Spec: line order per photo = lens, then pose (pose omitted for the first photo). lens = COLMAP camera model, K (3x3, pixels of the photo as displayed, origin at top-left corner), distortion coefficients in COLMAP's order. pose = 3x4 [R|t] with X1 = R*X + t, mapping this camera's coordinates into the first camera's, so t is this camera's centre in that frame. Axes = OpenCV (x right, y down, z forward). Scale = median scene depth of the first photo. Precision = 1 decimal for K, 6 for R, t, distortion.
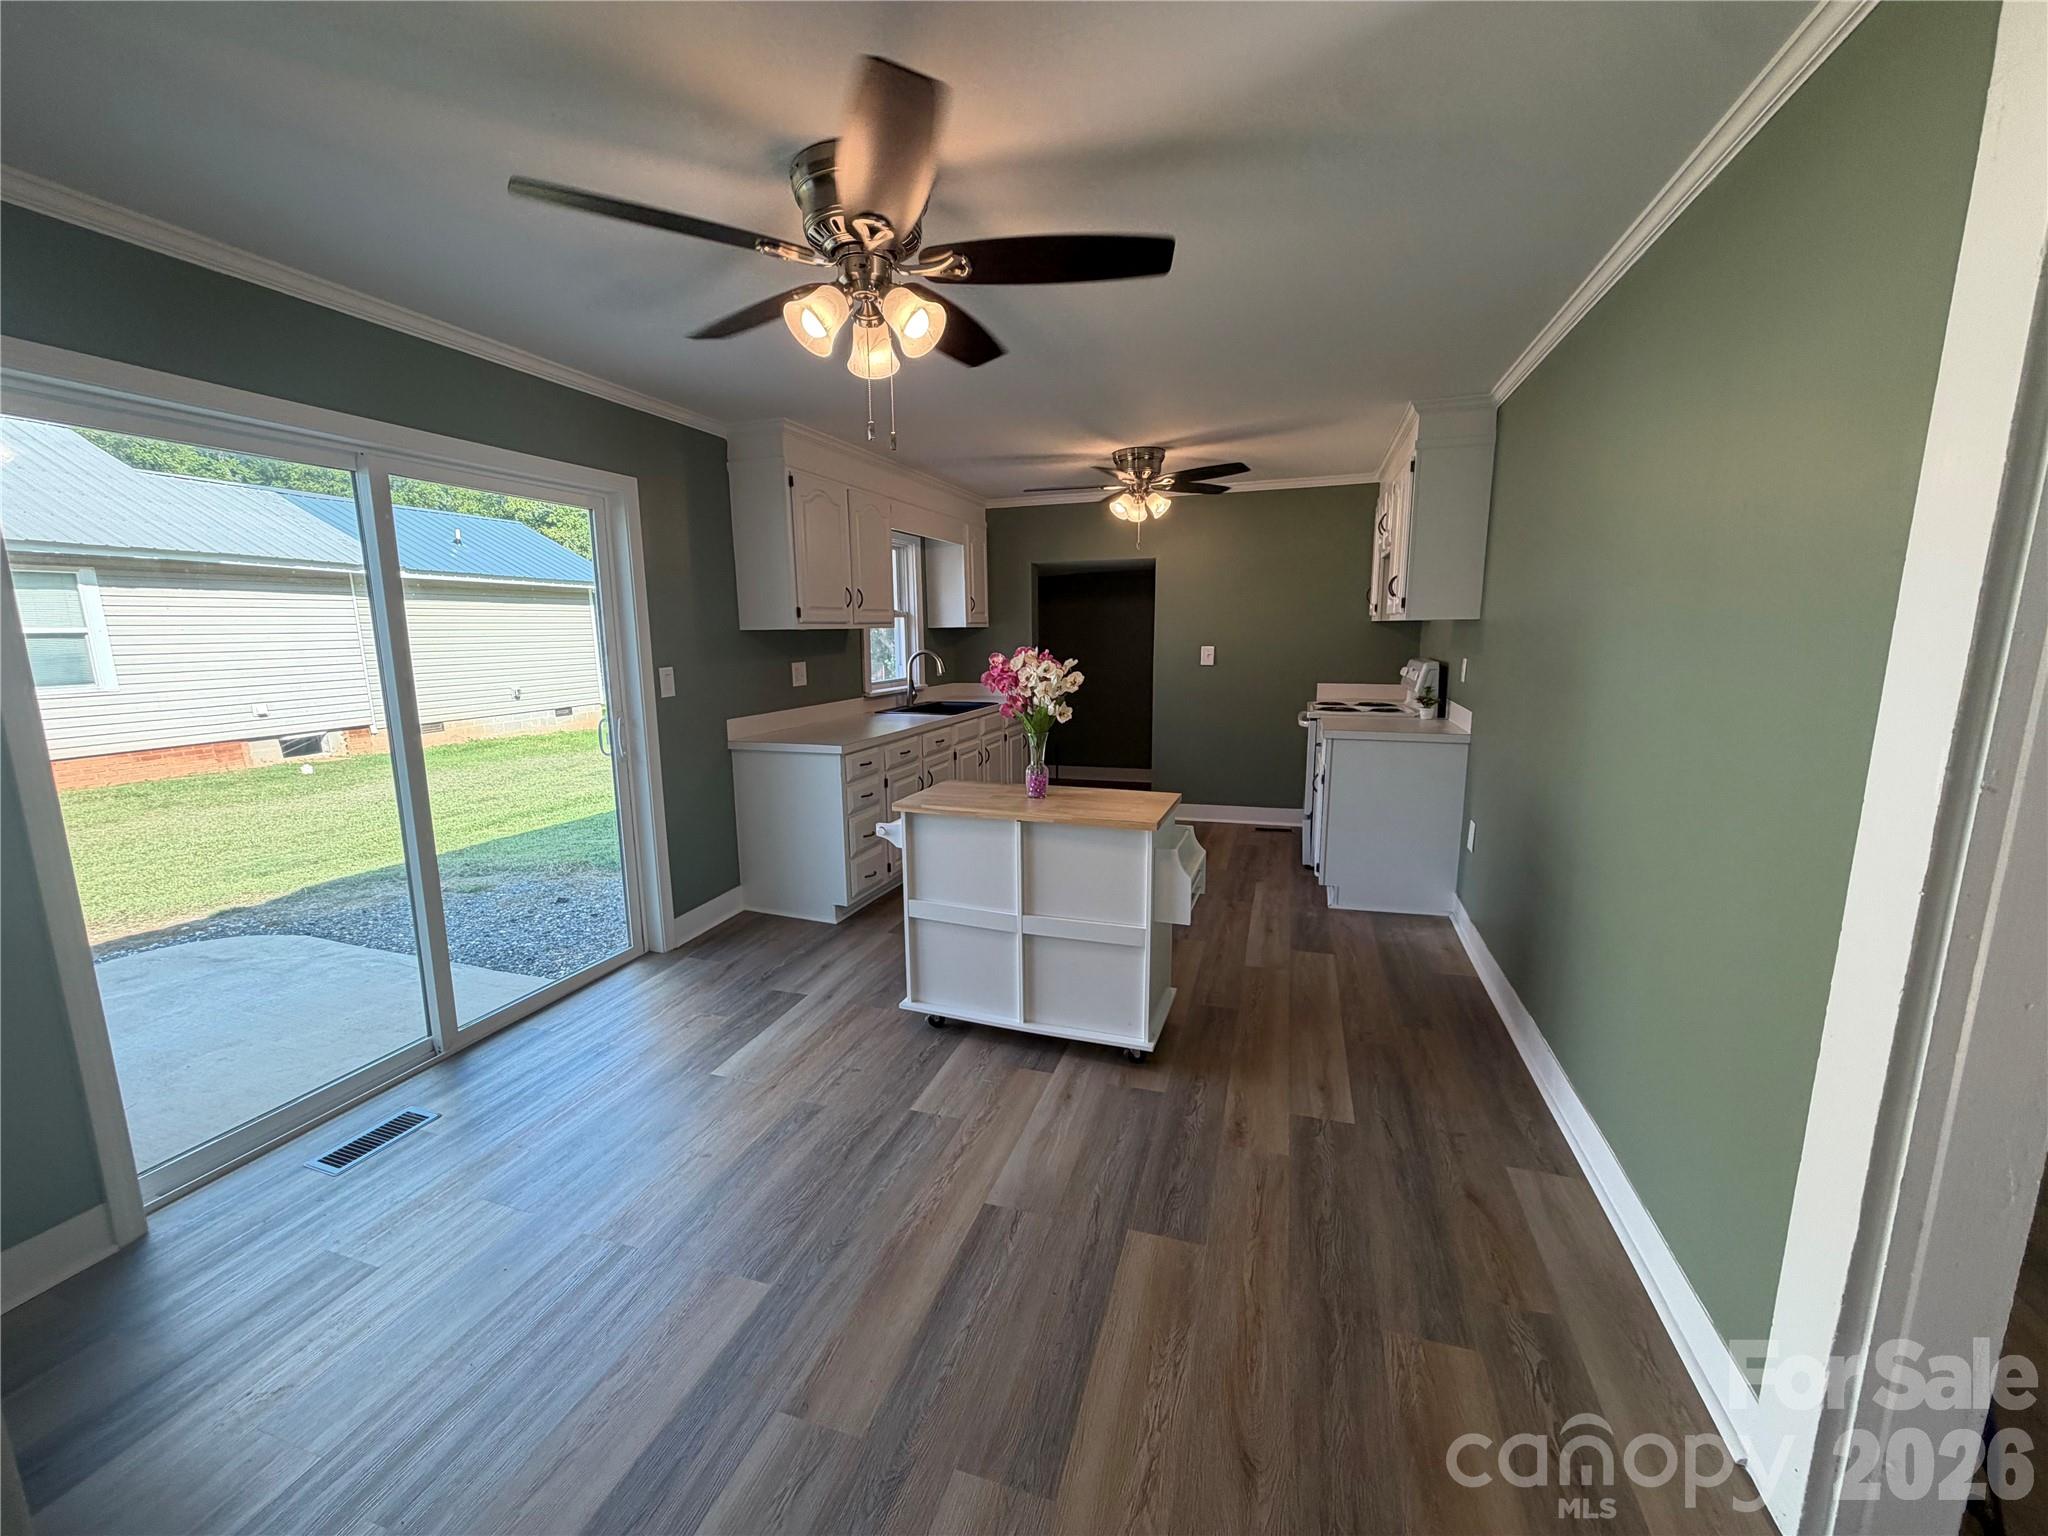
lens RADIAL K [[816.7, 0, 1016.6], [0, 816.7, 766.3], [0, 0, 1]] dist [-0.001340, 0.000190]
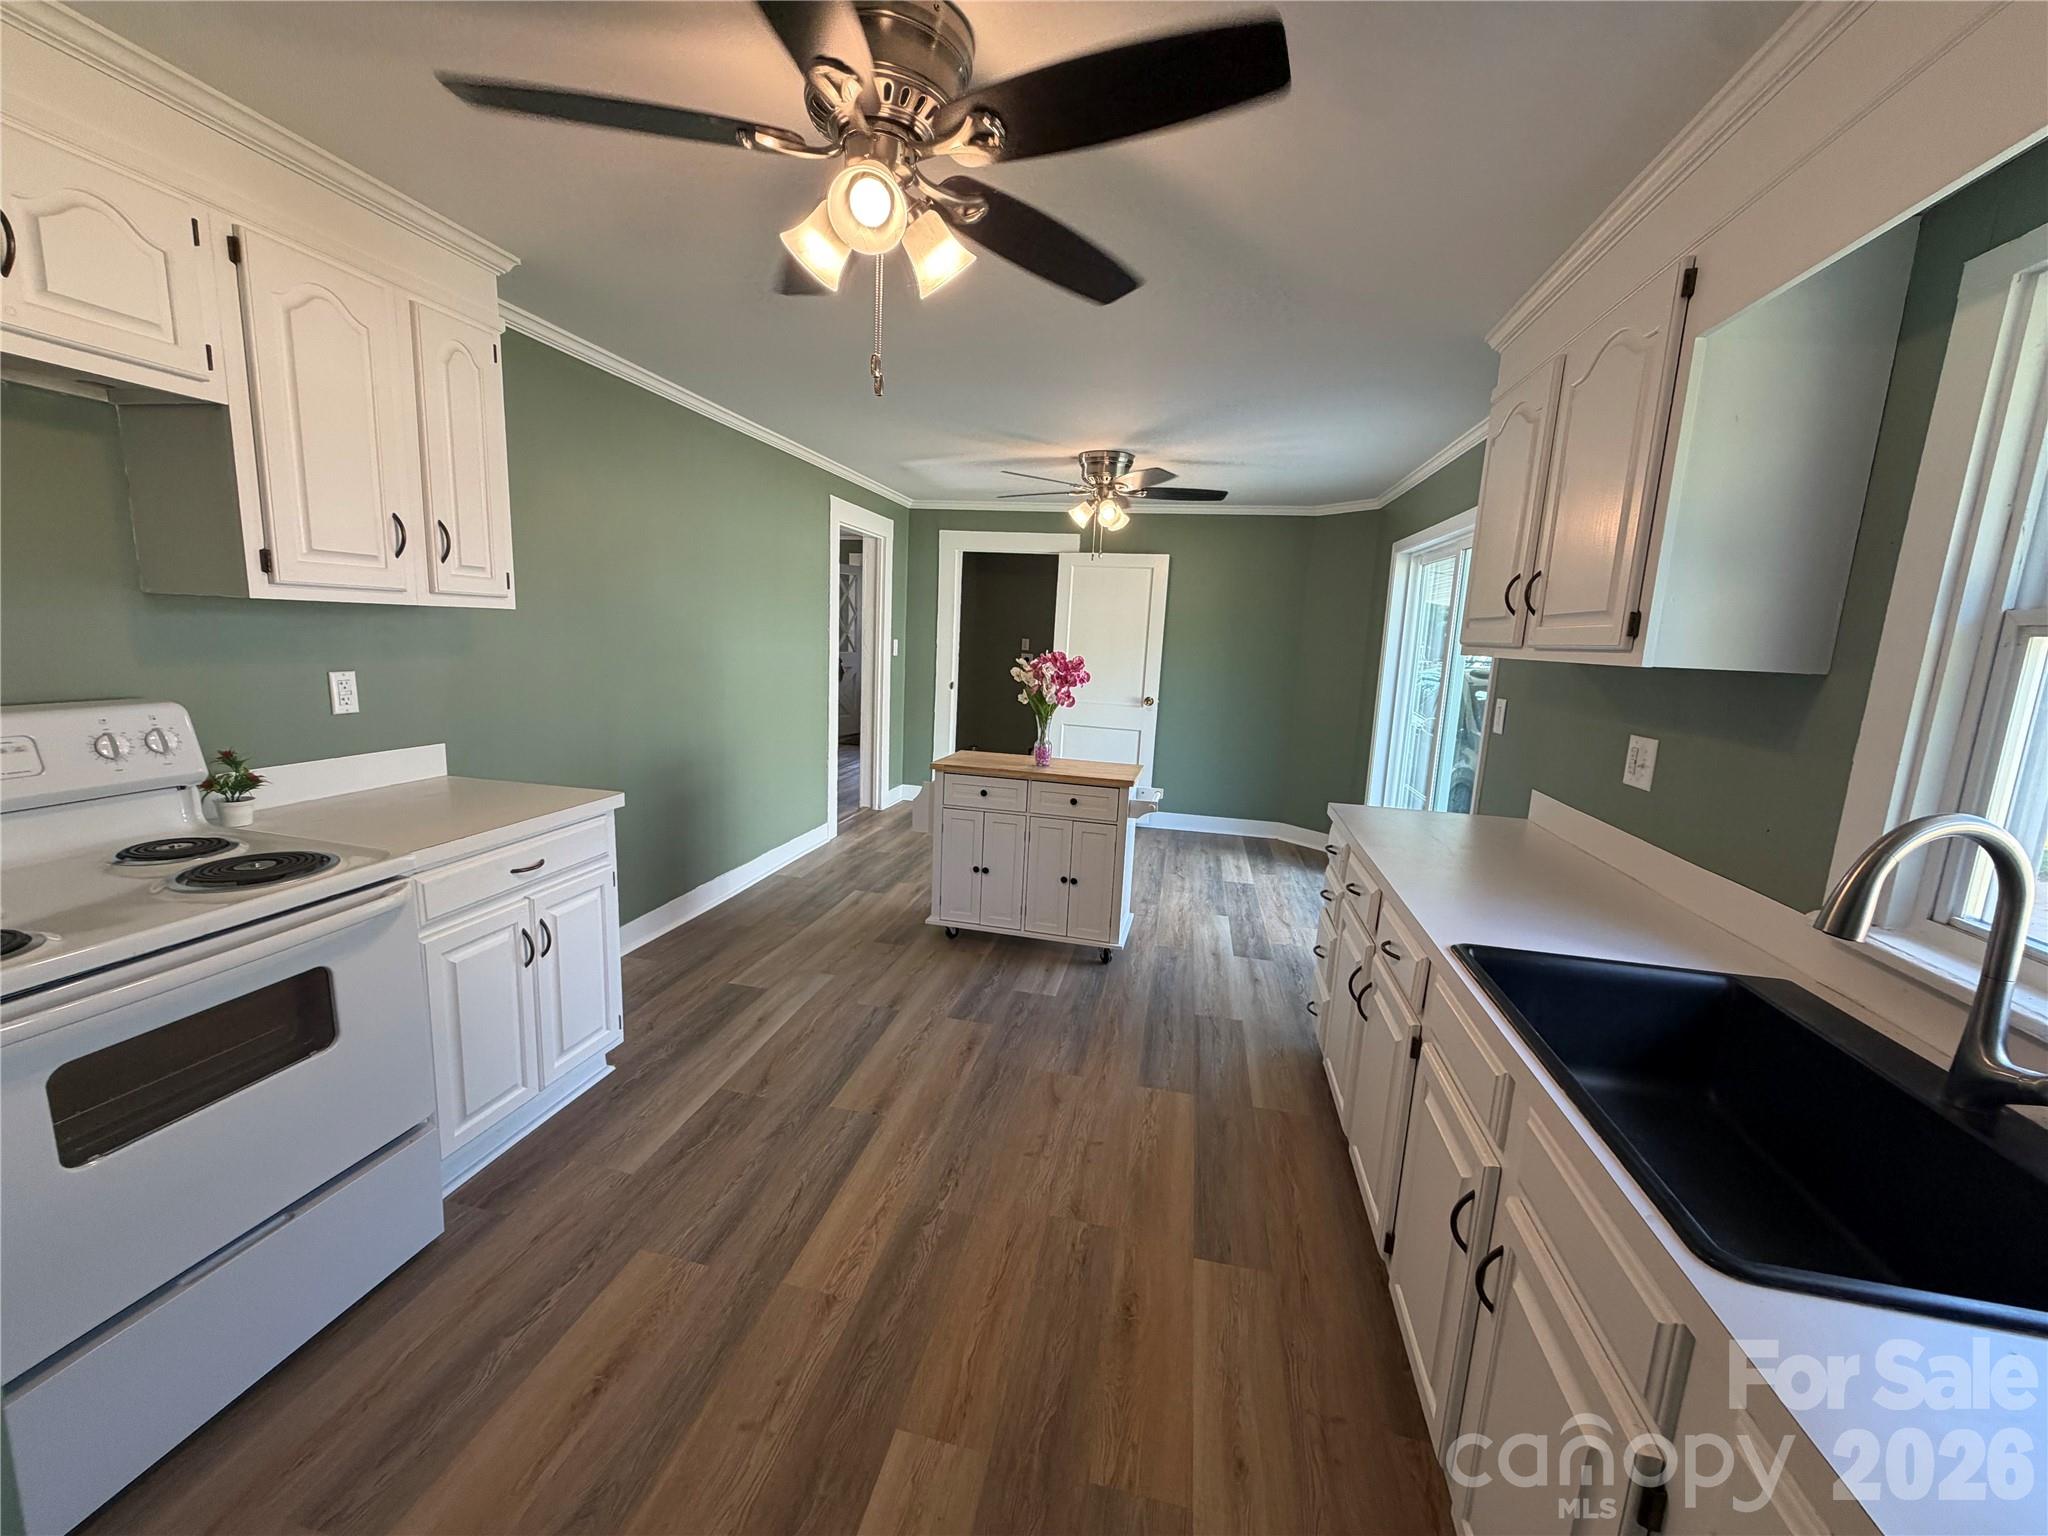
lens RADIAL K [[814.8, 0, 1034.5], [0, 814.8, 767.3], [0, 0, 1]] dist [0.001043, 0.000153]
pose [[-0.990699, -0.012638, -0.135486, 0.191690], [-0.057097, 0.942392, 0.329601, -0.347820], [0.123516, 0.334271, -0.934348, 1.986539]]
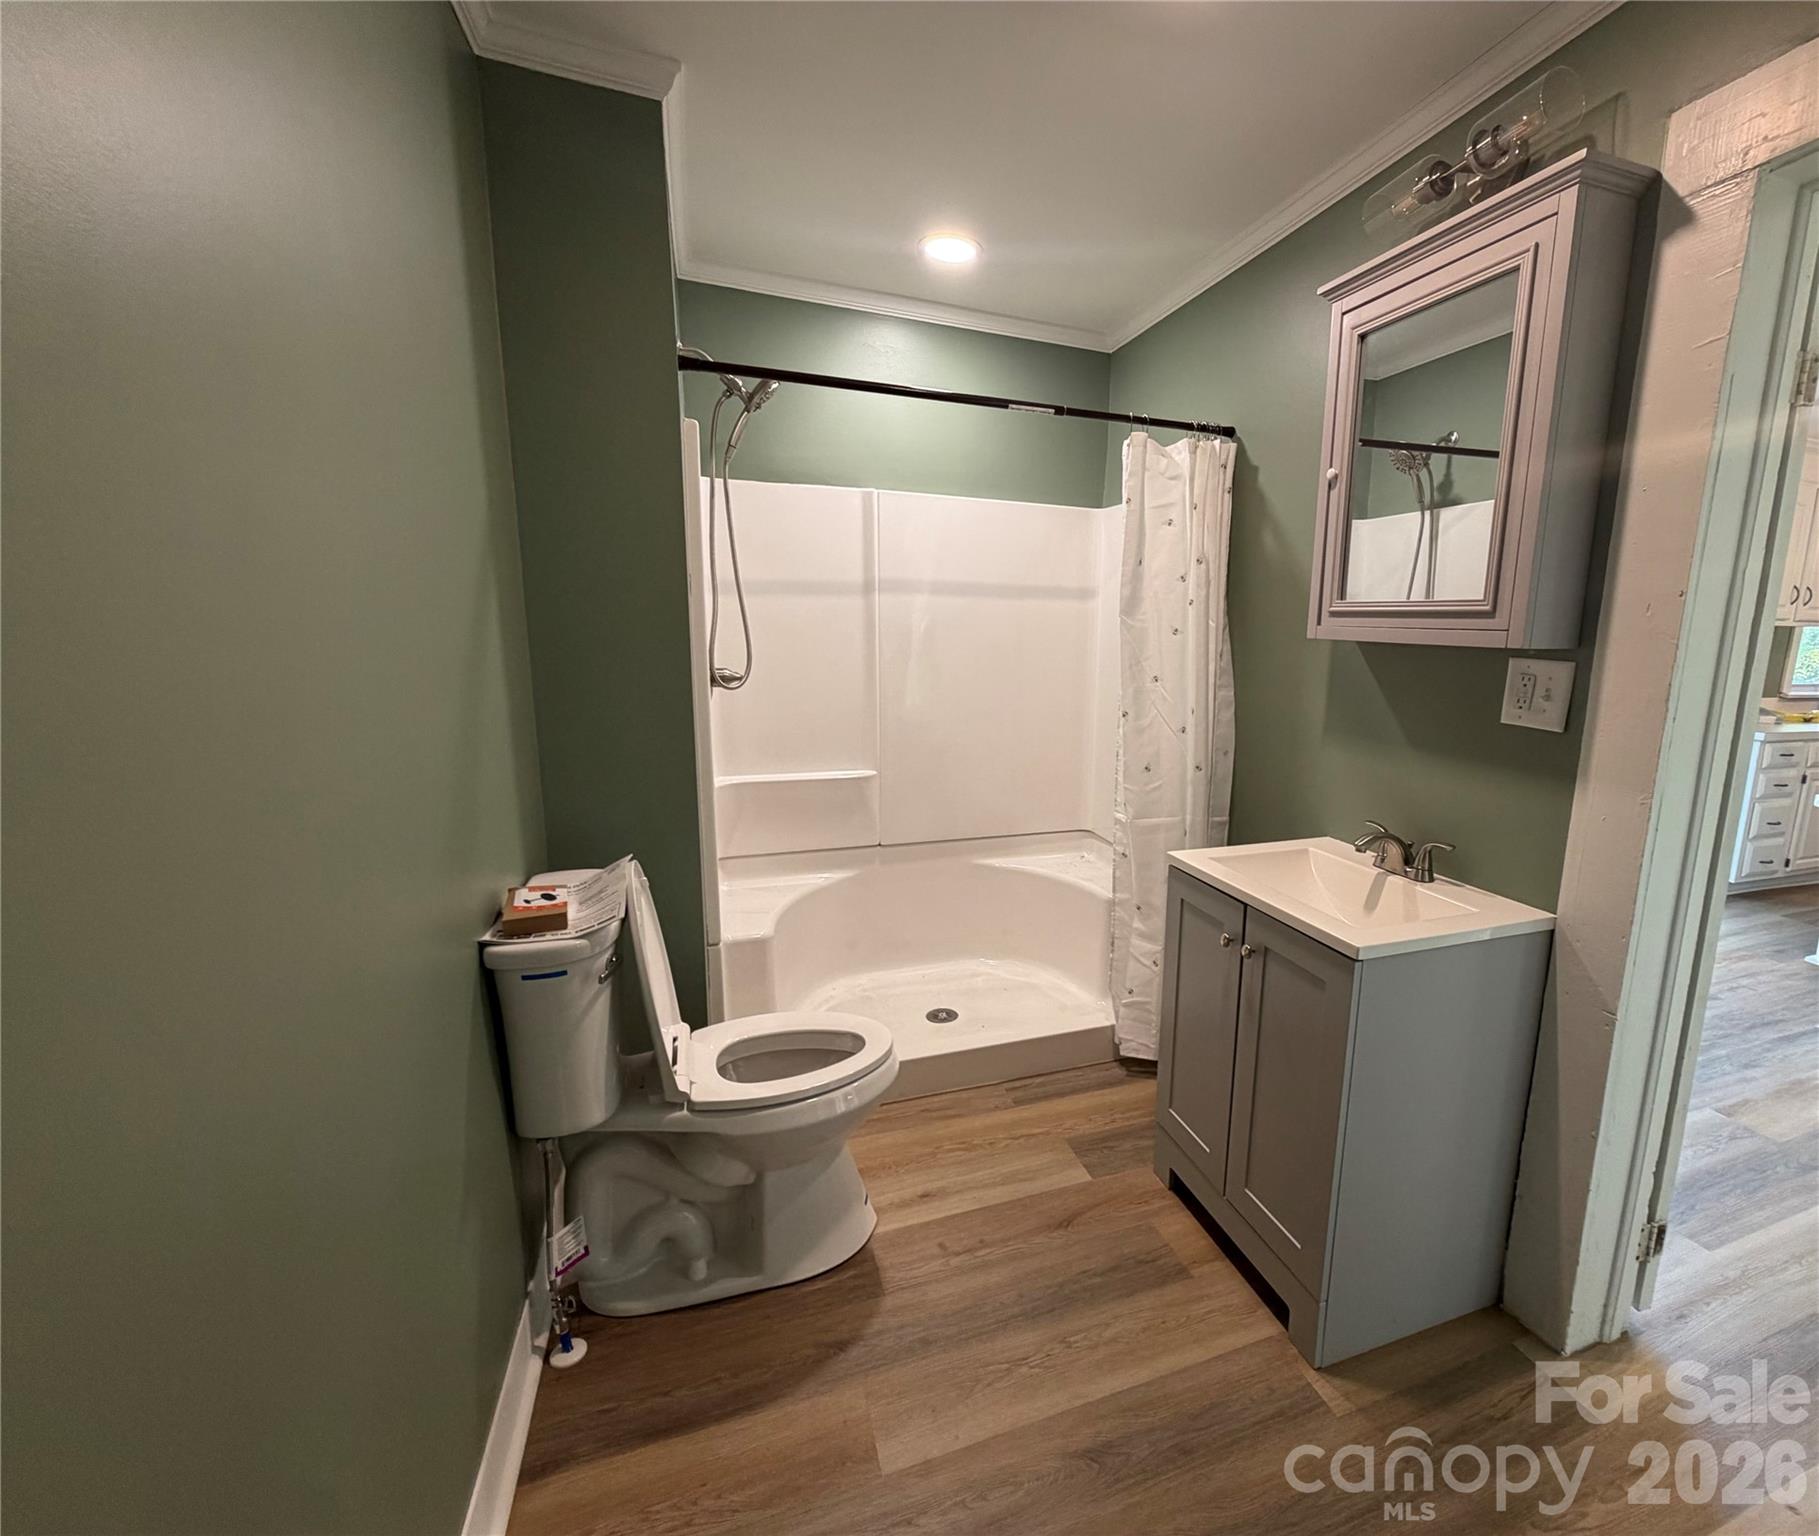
lens RADIAL K [[816.6, 0, 1034.2], [0, 816.6, 770.3], [0, 0, 1]] dist [0.000465, 0.000046]
pose [[0.645770, 0.166096, -0.745247, -0.031635], [-0.161209, 0.983709, 0.079553, 0.111884], [0.746320, 0.068767, 0.662026, -0.509576]]
